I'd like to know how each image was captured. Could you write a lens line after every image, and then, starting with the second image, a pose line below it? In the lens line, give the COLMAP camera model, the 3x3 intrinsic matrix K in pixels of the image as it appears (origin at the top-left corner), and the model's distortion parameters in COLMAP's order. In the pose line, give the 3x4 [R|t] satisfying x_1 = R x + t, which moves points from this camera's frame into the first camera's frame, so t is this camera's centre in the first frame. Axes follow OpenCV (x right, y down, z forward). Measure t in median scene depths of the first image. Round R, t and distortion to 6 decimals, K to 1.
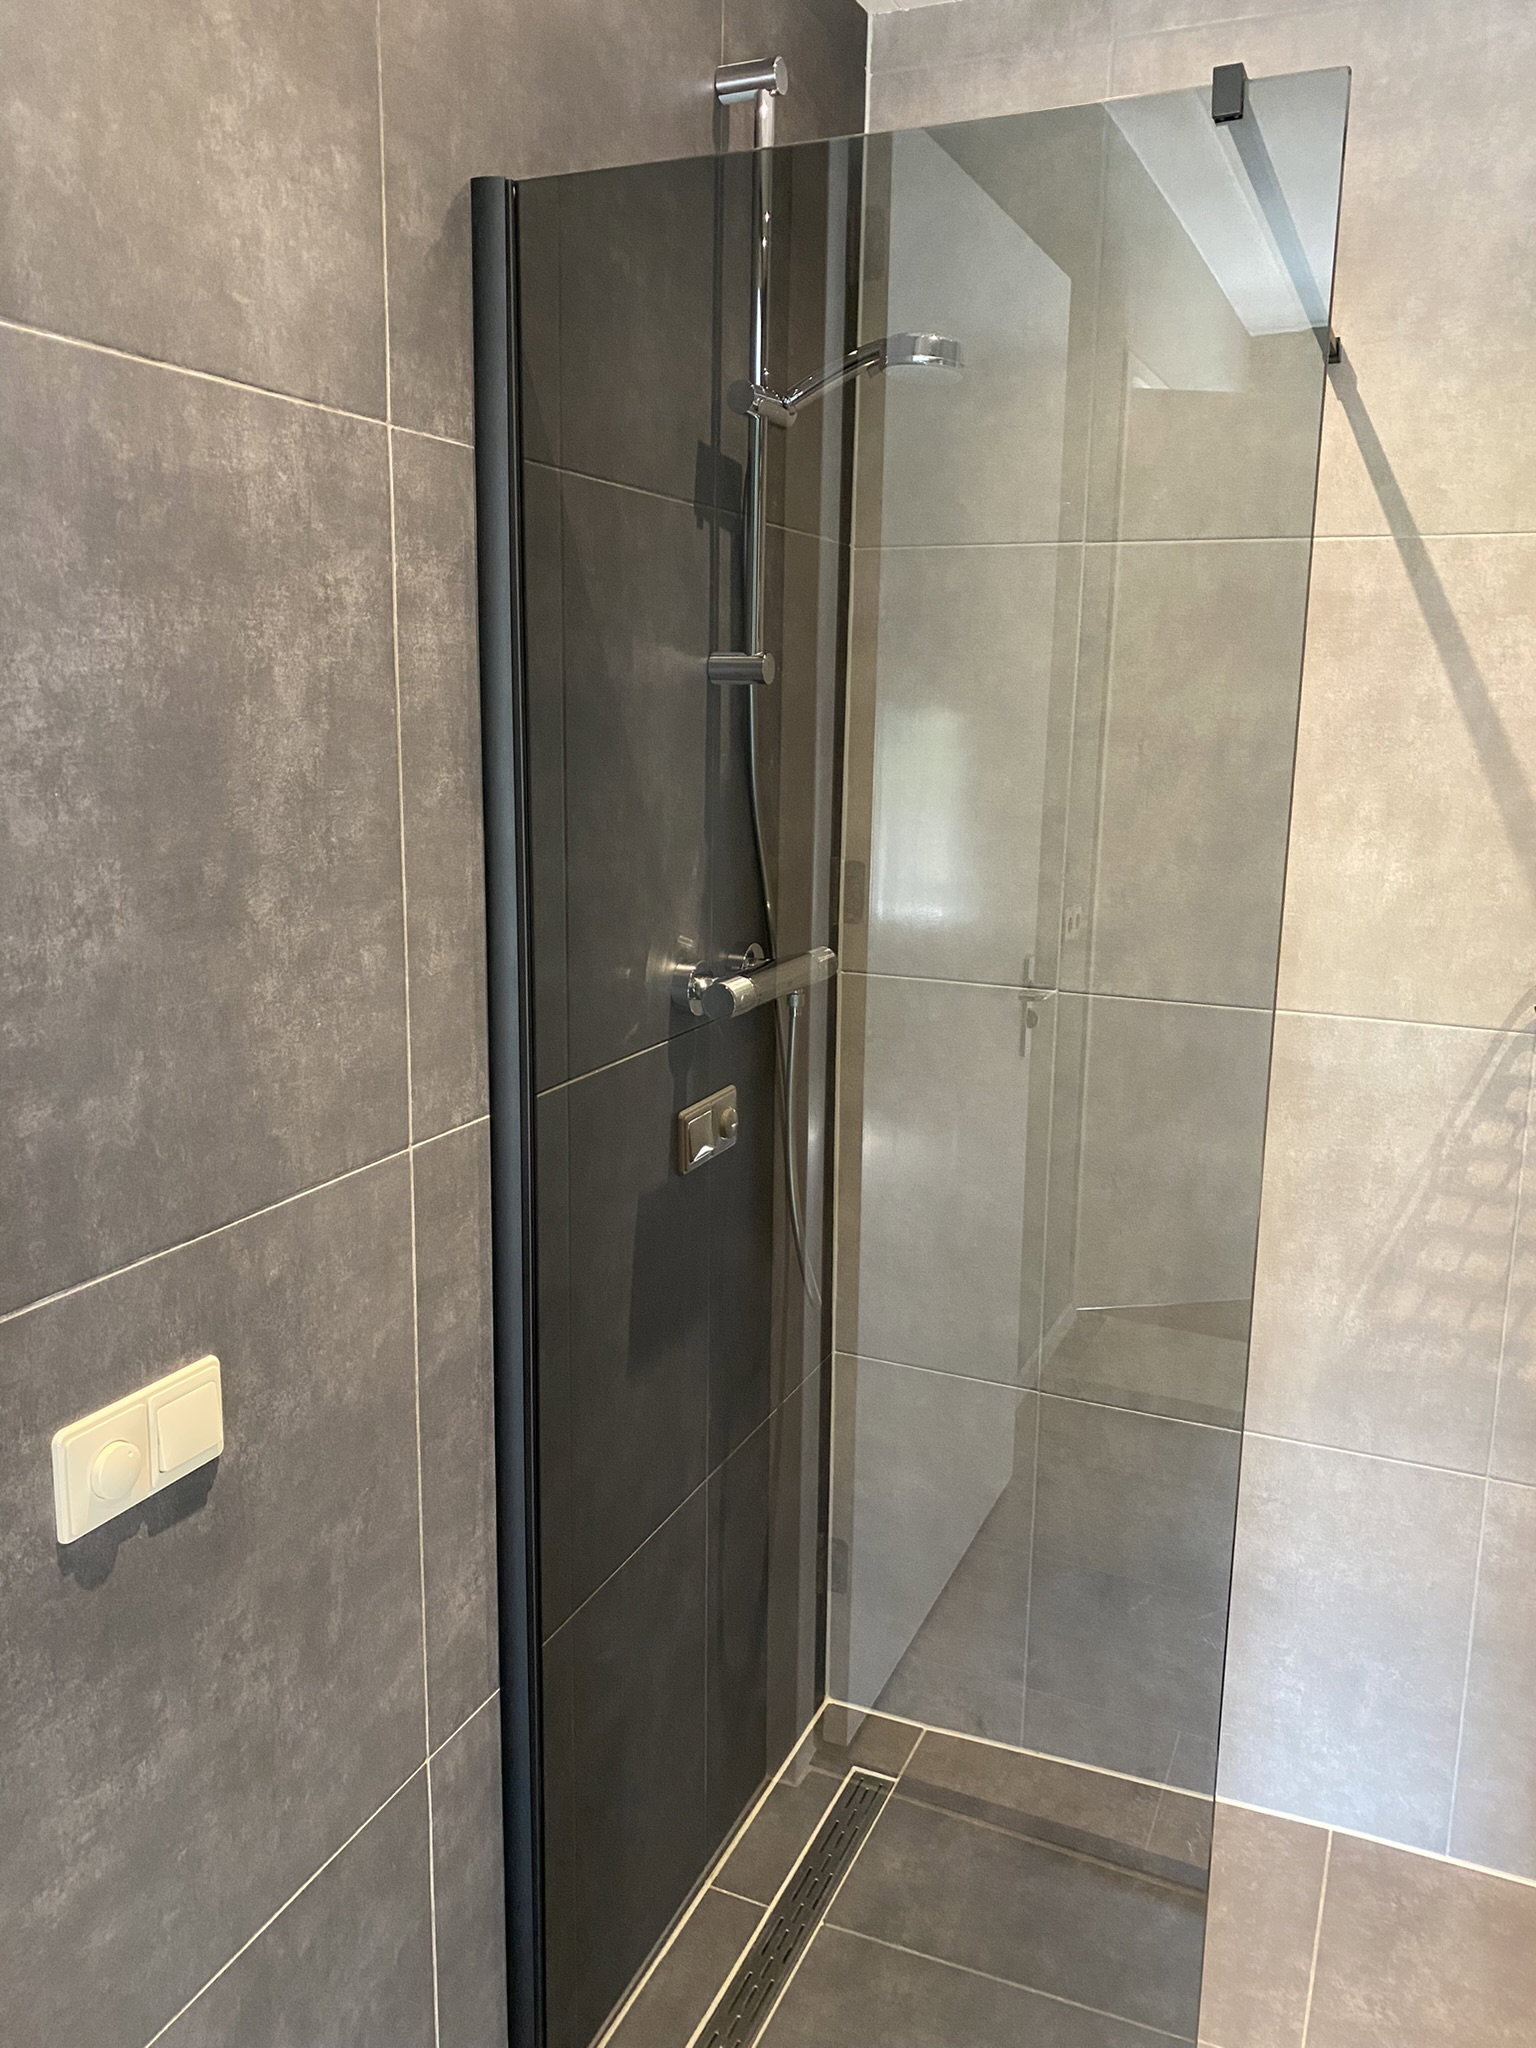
lens RADIAL K [[1585.9, 0, 769.2], [0, 1585.9, 1022.4], [0, 0, 1]] dist [0.056586, -0.043531]
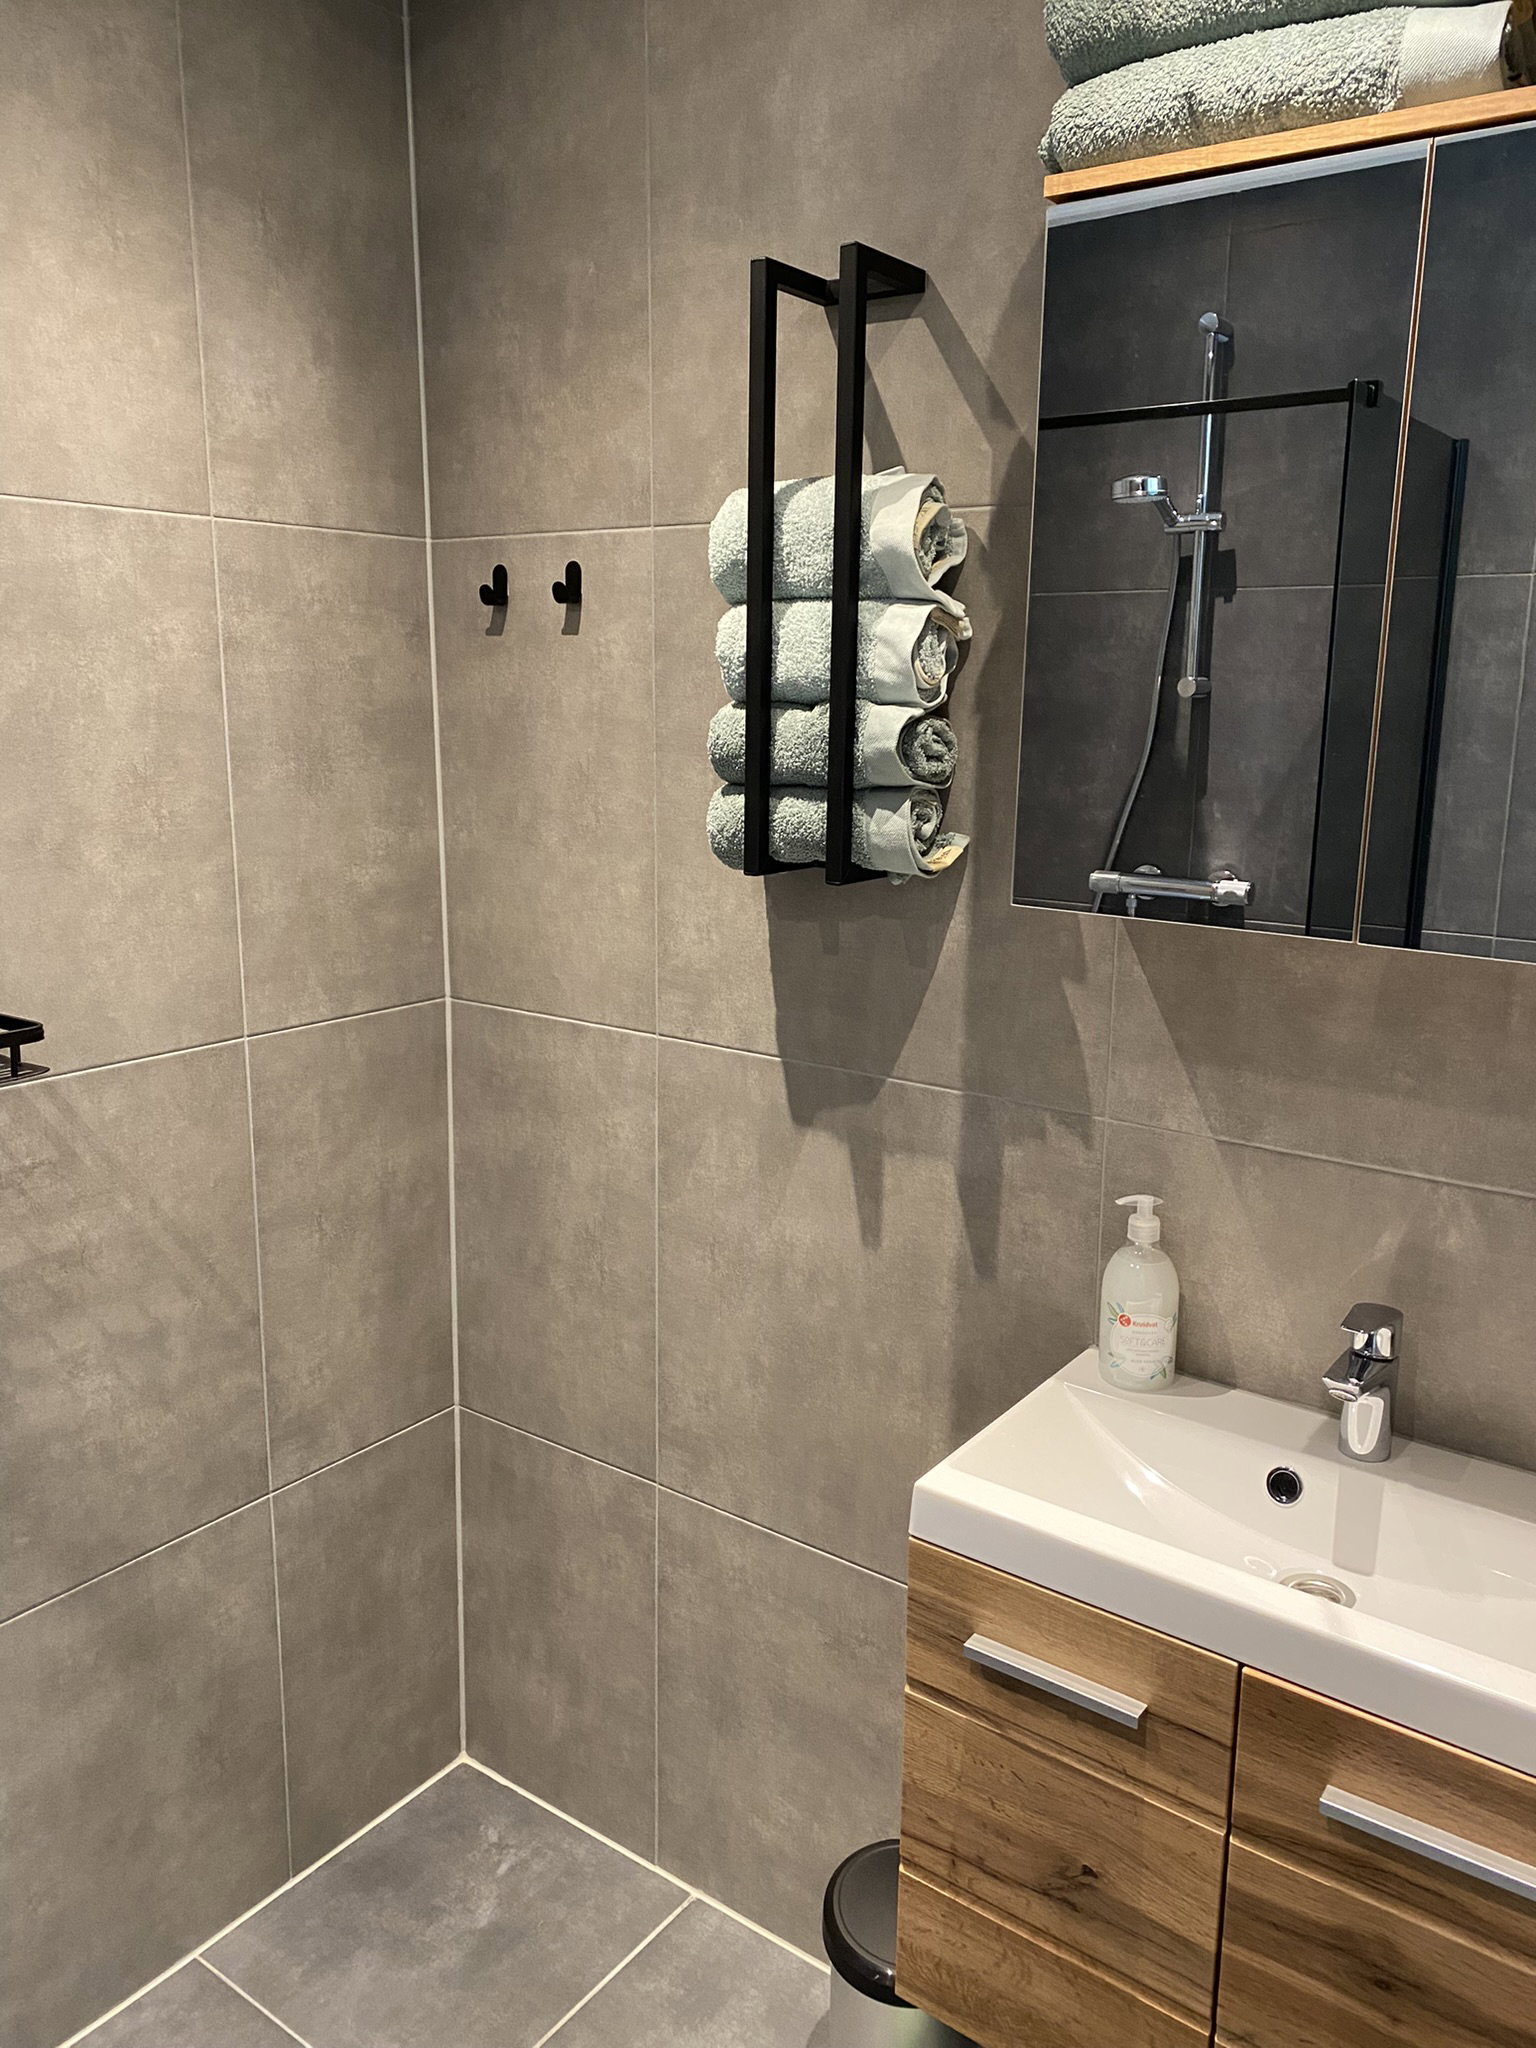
lens RADIAL K [[1585.9, 0, 768.7], [0, 1585.9, 1024.5], [0, 0, 1]] dist [0.056586, -0.043531]
pose [[0.973762, 0.038371, -0.224310, 0.595334], [-0.037414, 0.999264, 0.008516, 0.043657], [0.224471, 0.000099, 0.974481, -0.276176]]
